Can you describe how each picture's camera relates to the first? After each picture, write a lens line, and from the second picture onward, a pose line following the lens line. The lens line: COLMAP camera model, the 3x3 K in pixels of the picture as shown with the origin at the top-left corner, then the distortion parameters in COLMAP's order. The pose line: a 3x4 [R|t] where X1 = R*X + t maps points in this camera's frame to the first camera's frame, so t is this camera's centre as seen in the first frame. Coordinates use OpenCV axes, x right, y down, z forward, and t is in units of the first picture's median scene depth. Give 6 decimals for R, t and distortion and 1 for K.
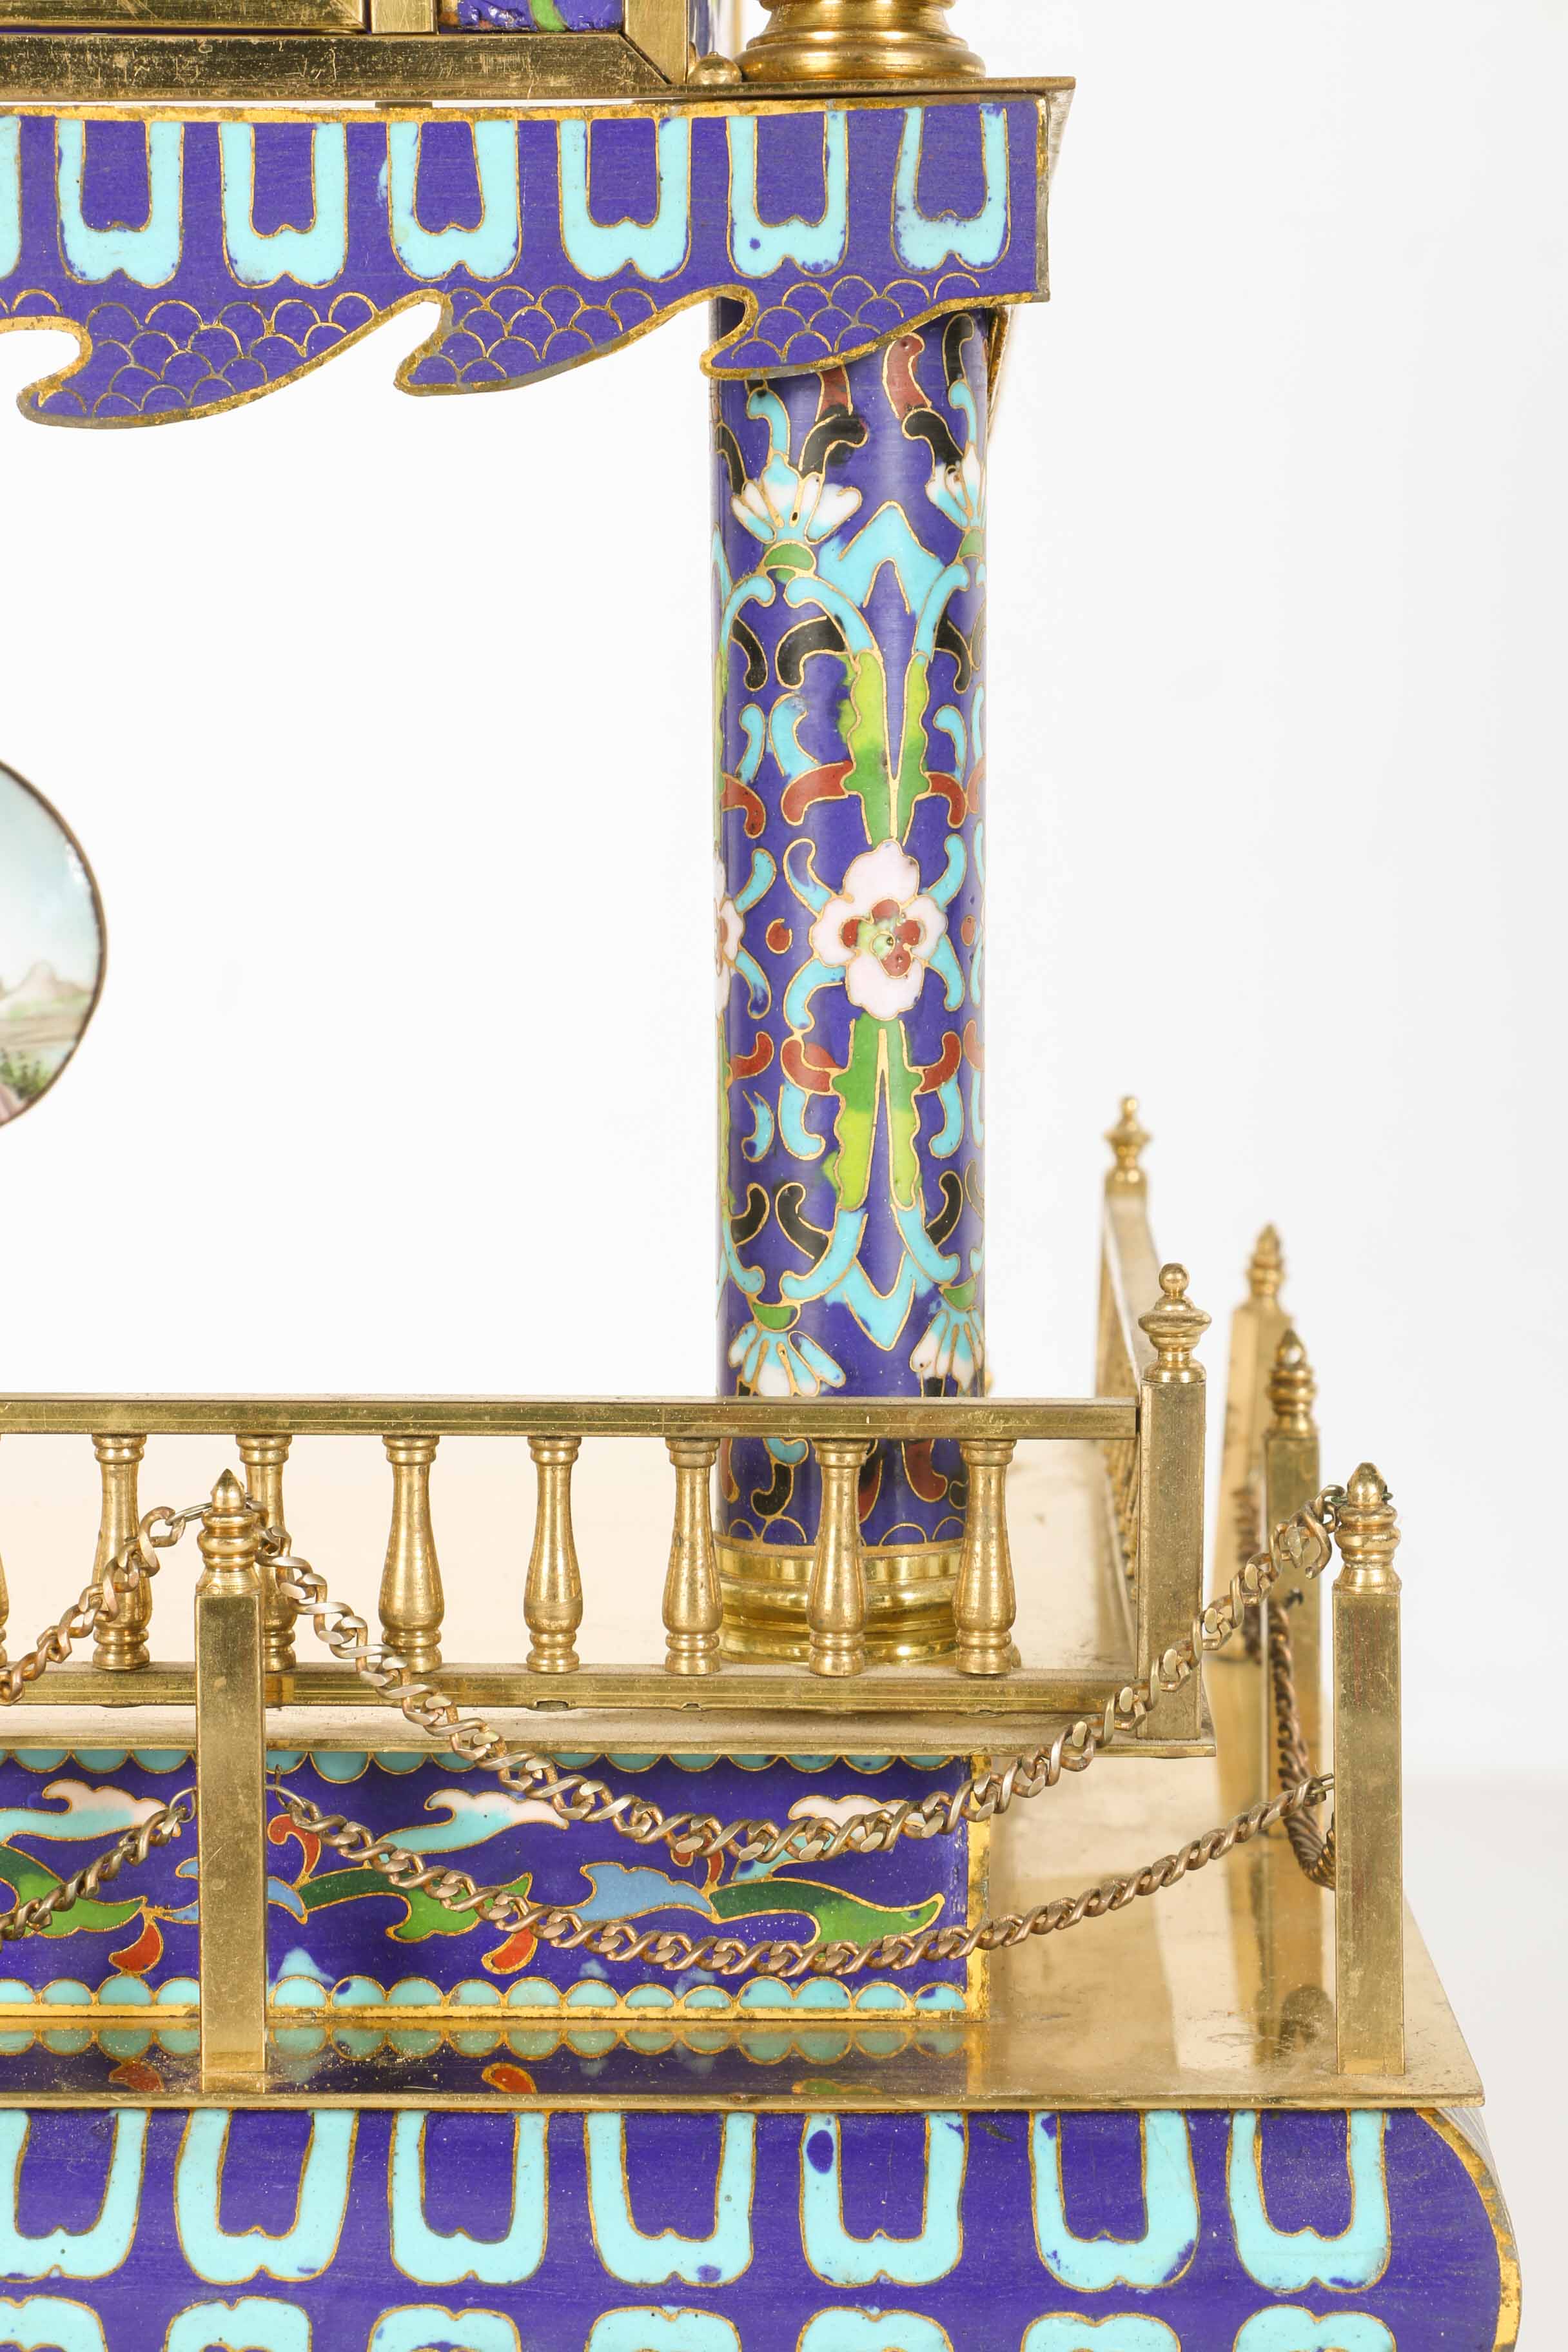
lens RADIAL K [[5822.3, 0, 778.1], [0, 5822.3, 1180.8], [0, 0, 1]] dist [0.190045, 0.000000]
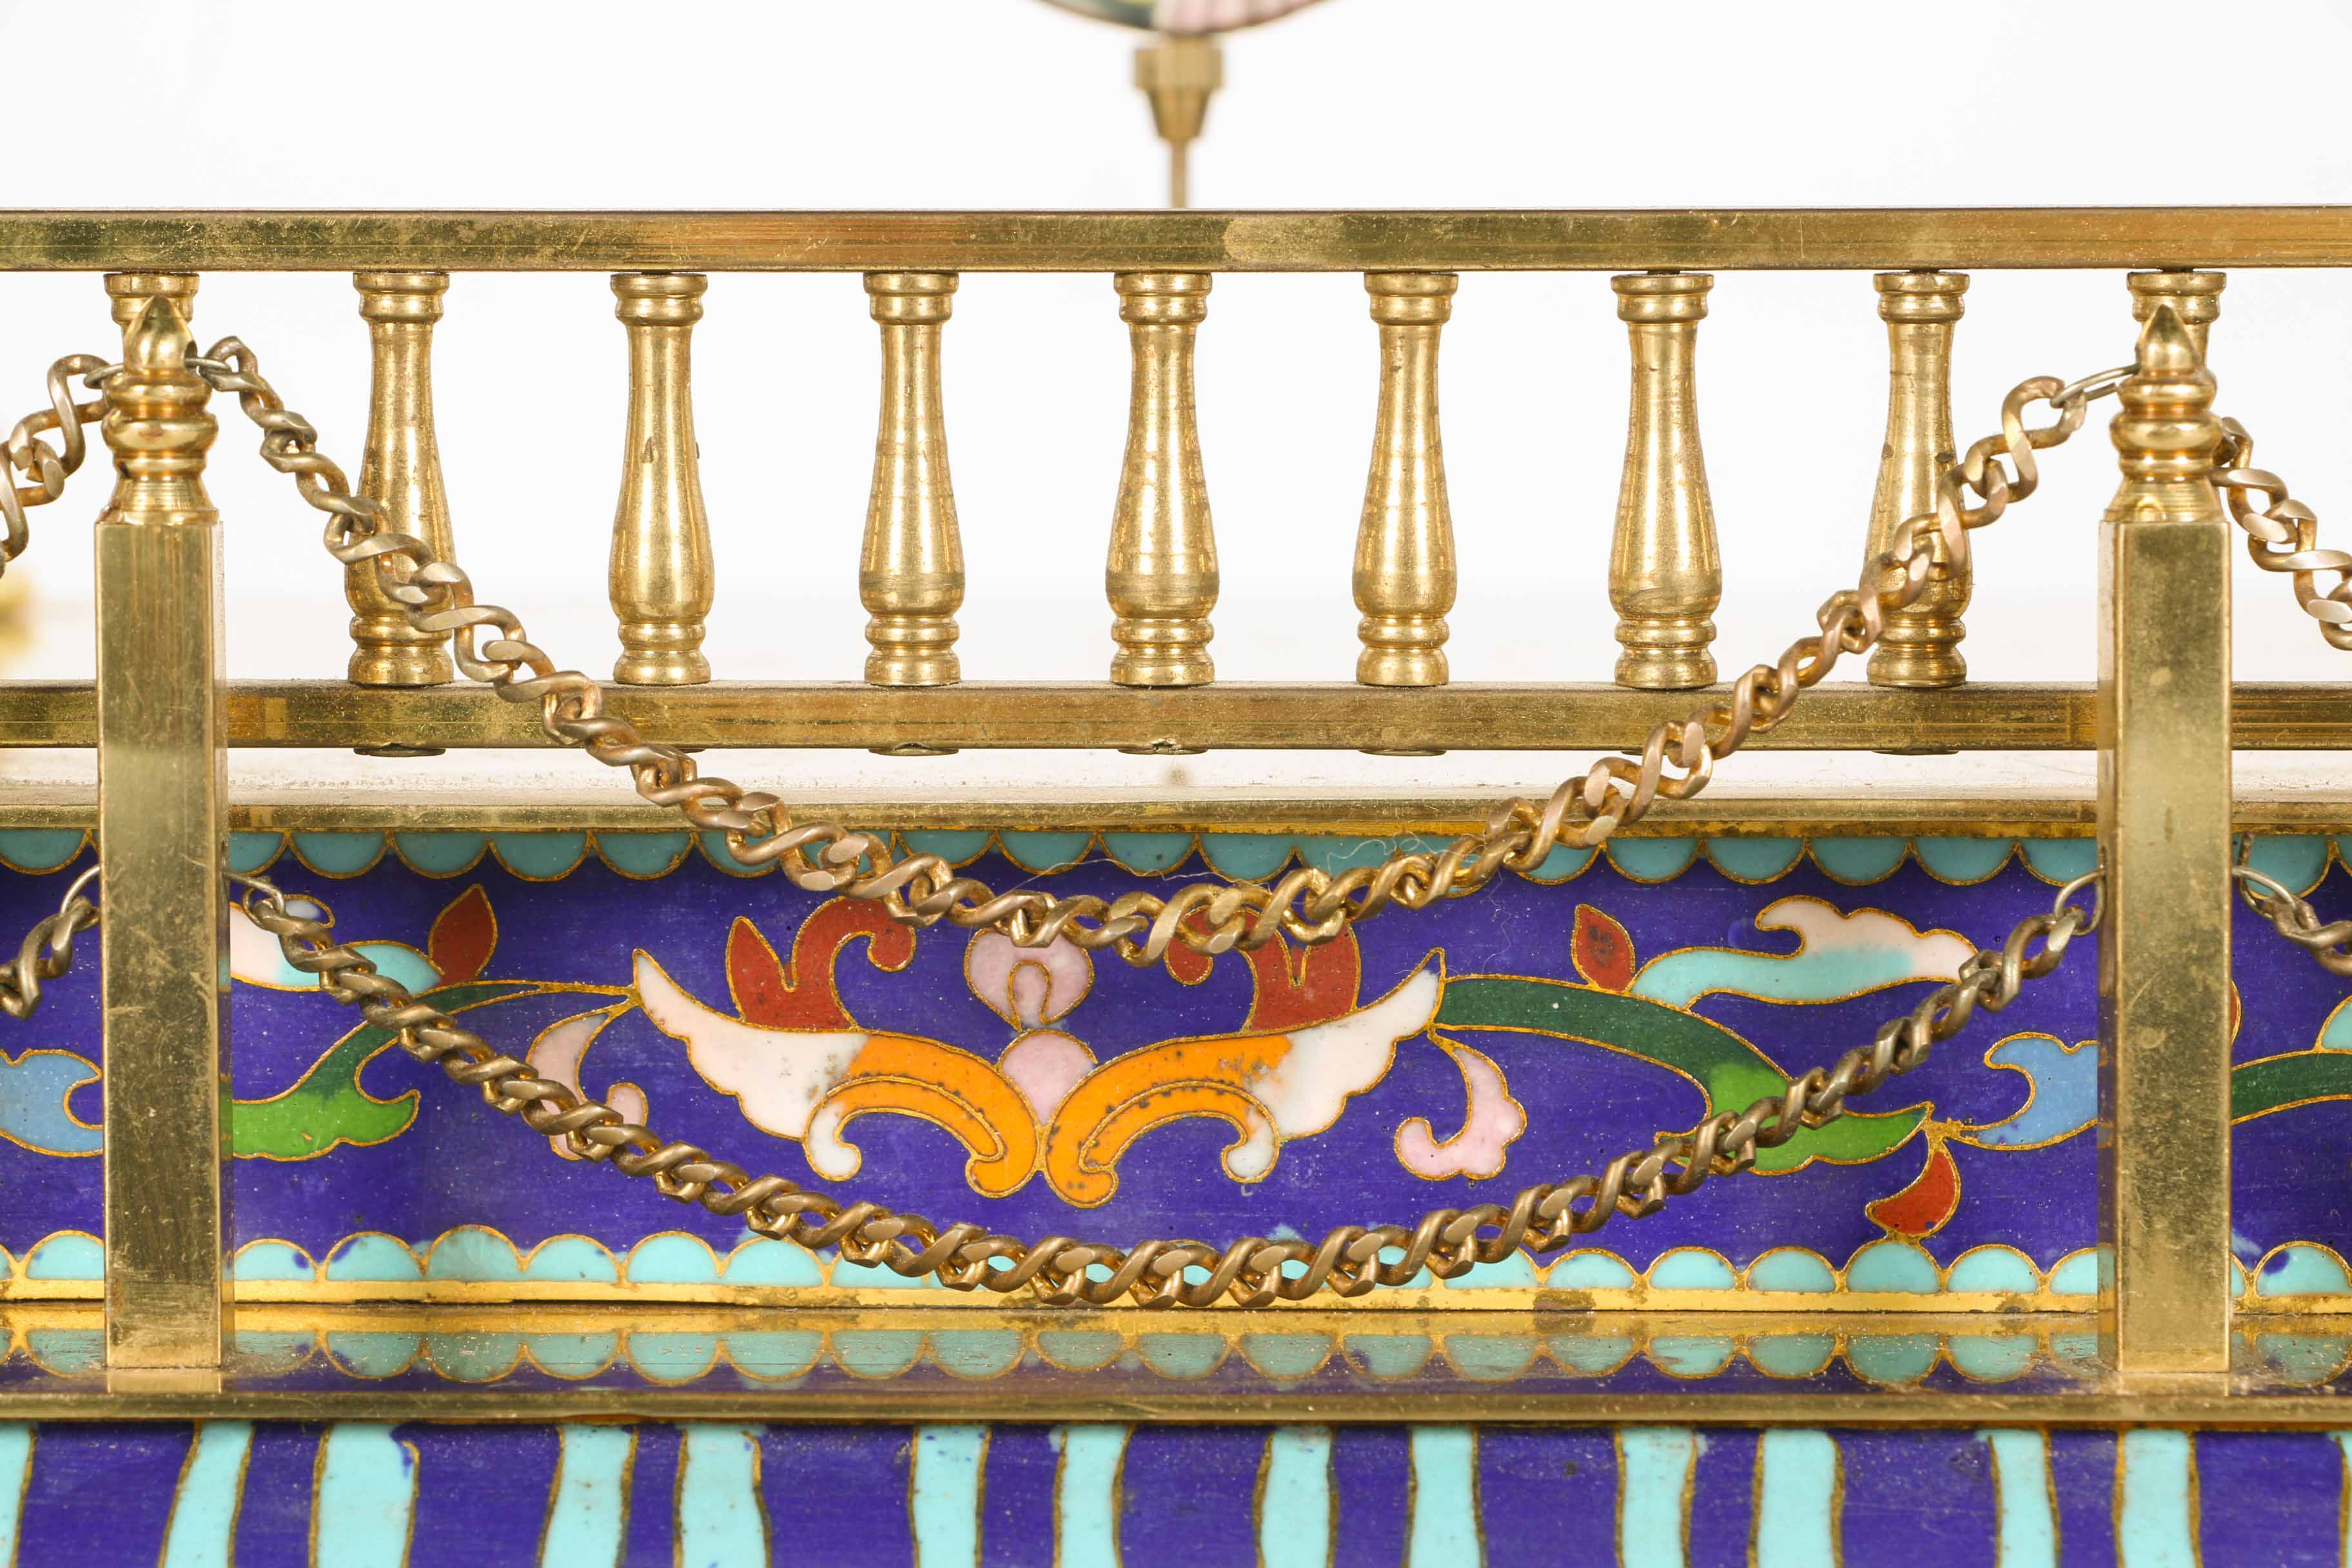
lens RADIAL K [[7588.2, 0, 1171.3], [0, 7588.2, 773.7], [0, 0, 1]] dist [0.195188, 0.000000]
pose [[0.999980, -0.003865, 0.005026, -0.190705], [0.003961, 0.999804, -0.019388, 0.106704], [-0.004950, 0.019407, 0.999799, 0.259231]]
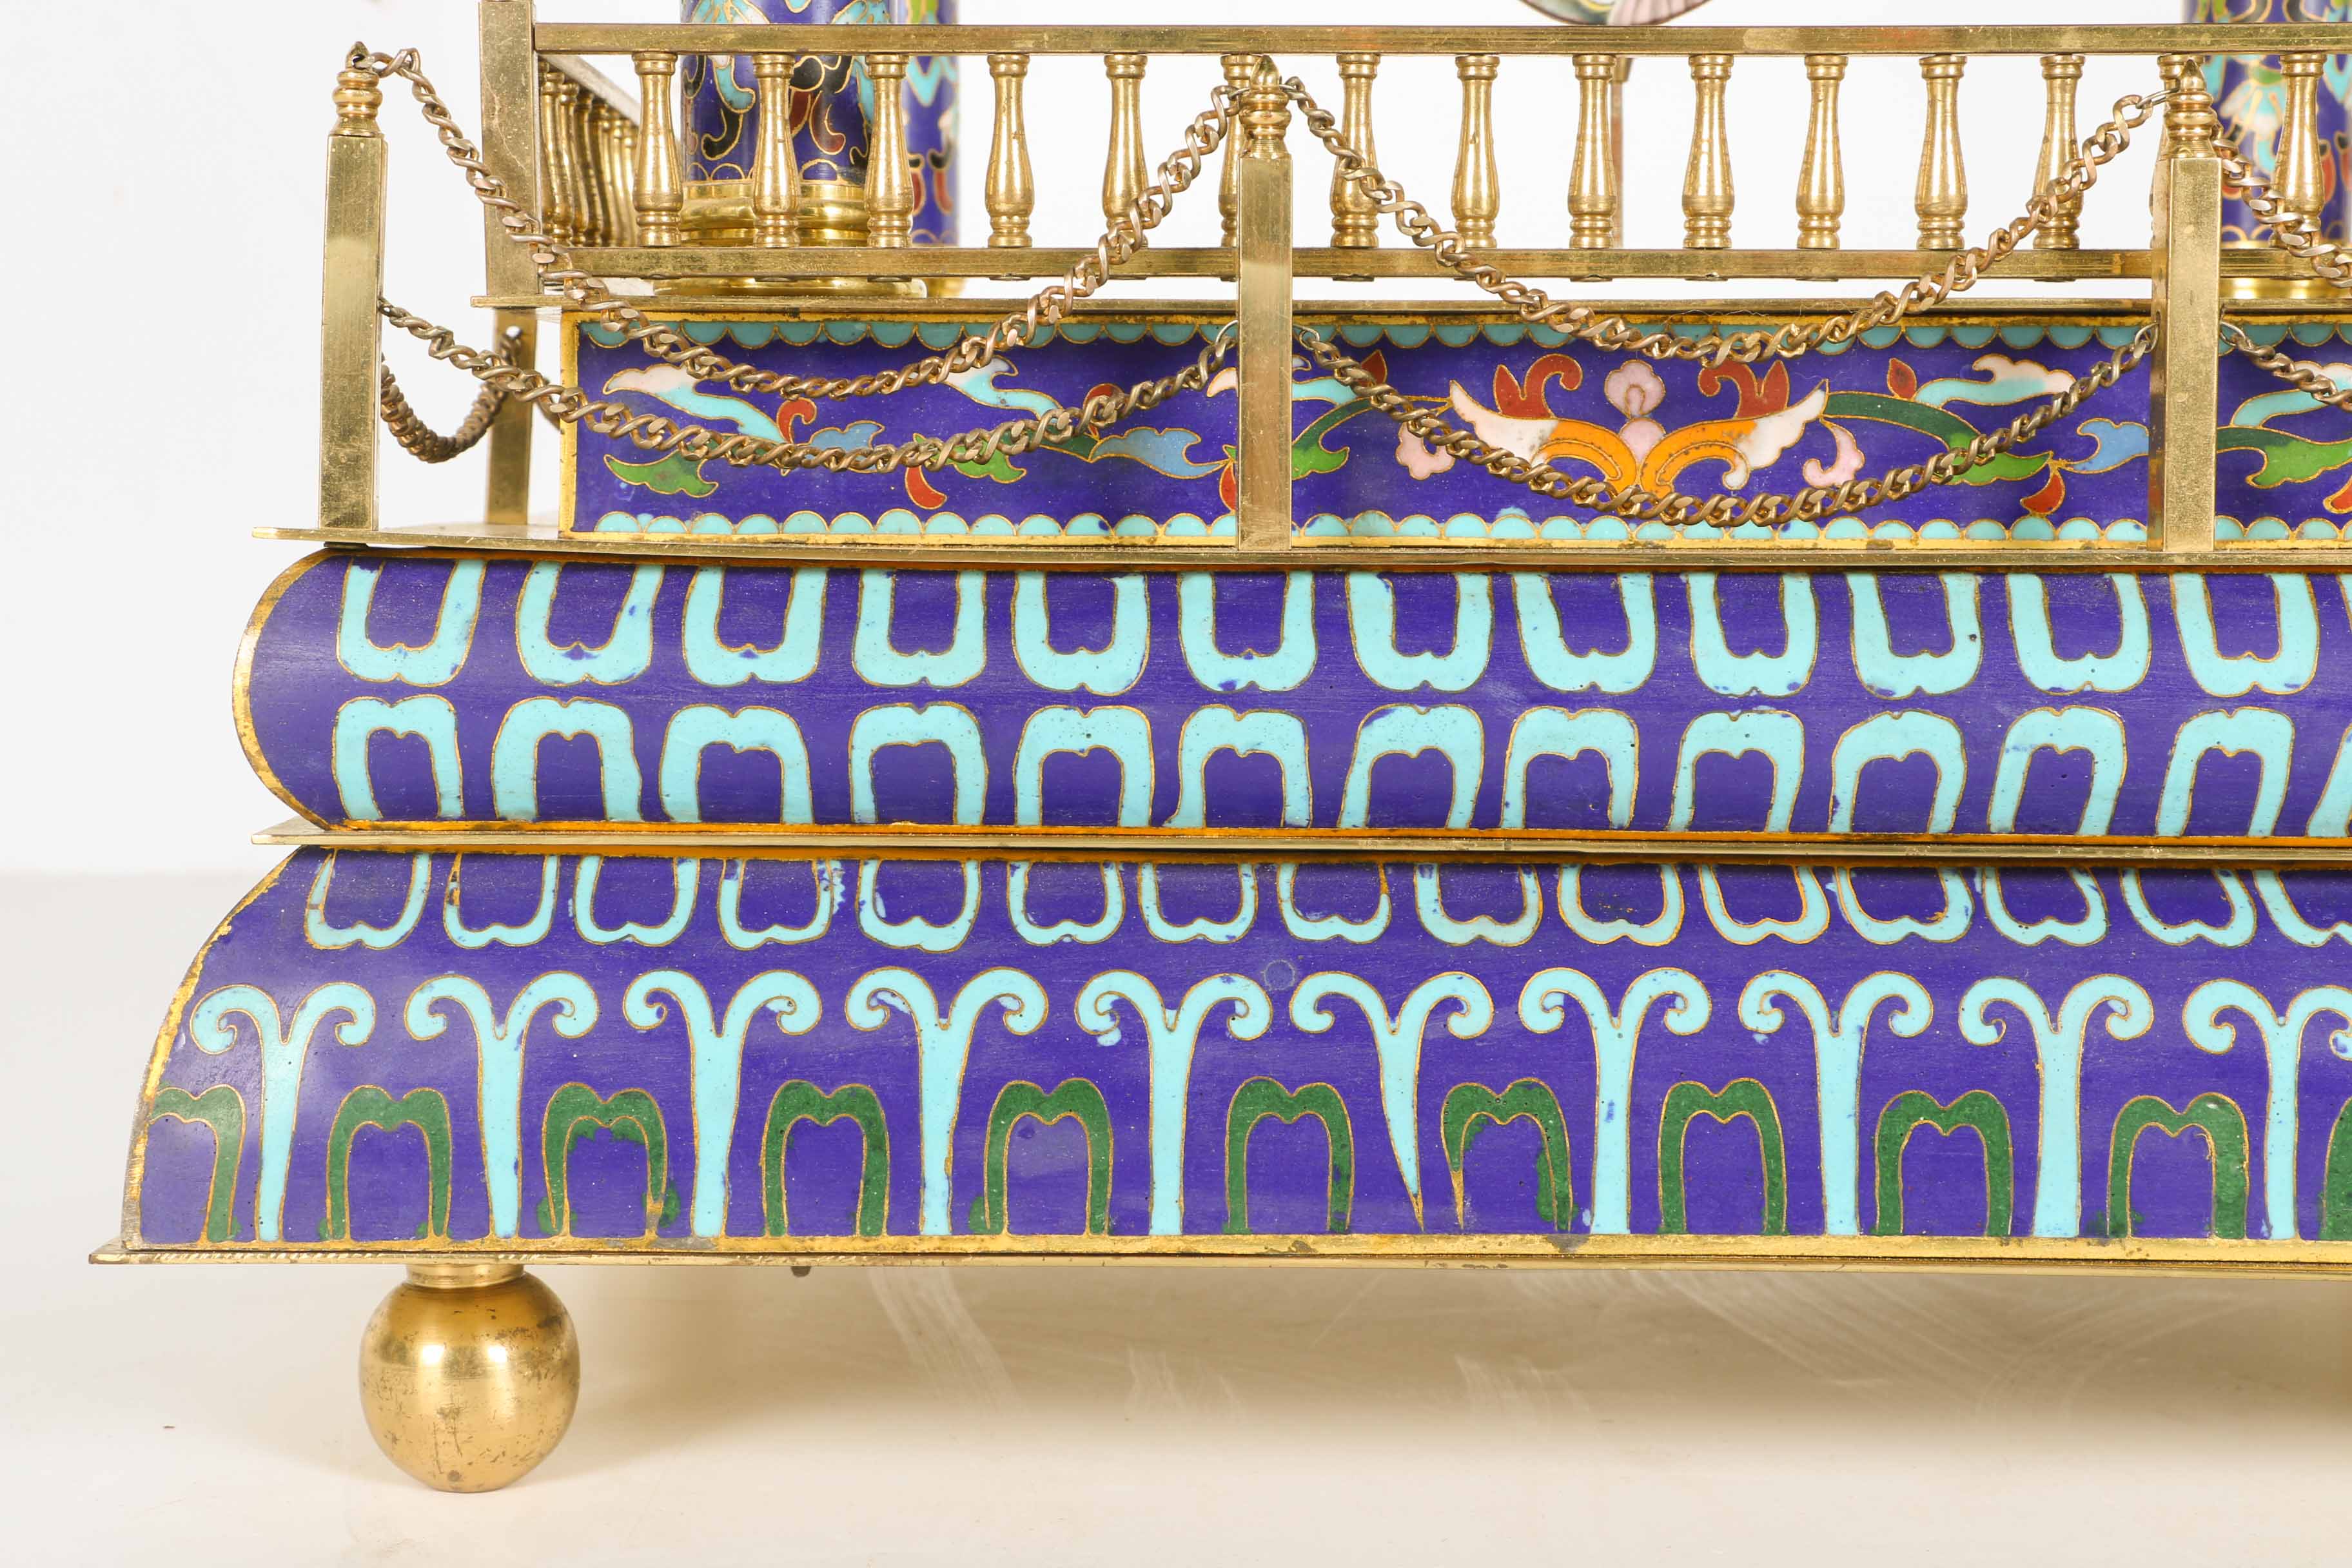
lens RADIAL K [[4197.9, 0, 1163.8], [0, 4197.9, 800.1], [0, 0, 1]] dist [0.078498, 0.000000]
pose [[0.999260, -0.002716, 0.038373, -0.338576], [0.003388, 0.999842, -0.017462, 0.216220], [-0.038320, 0.017579, 0.999111, 0.118507]]
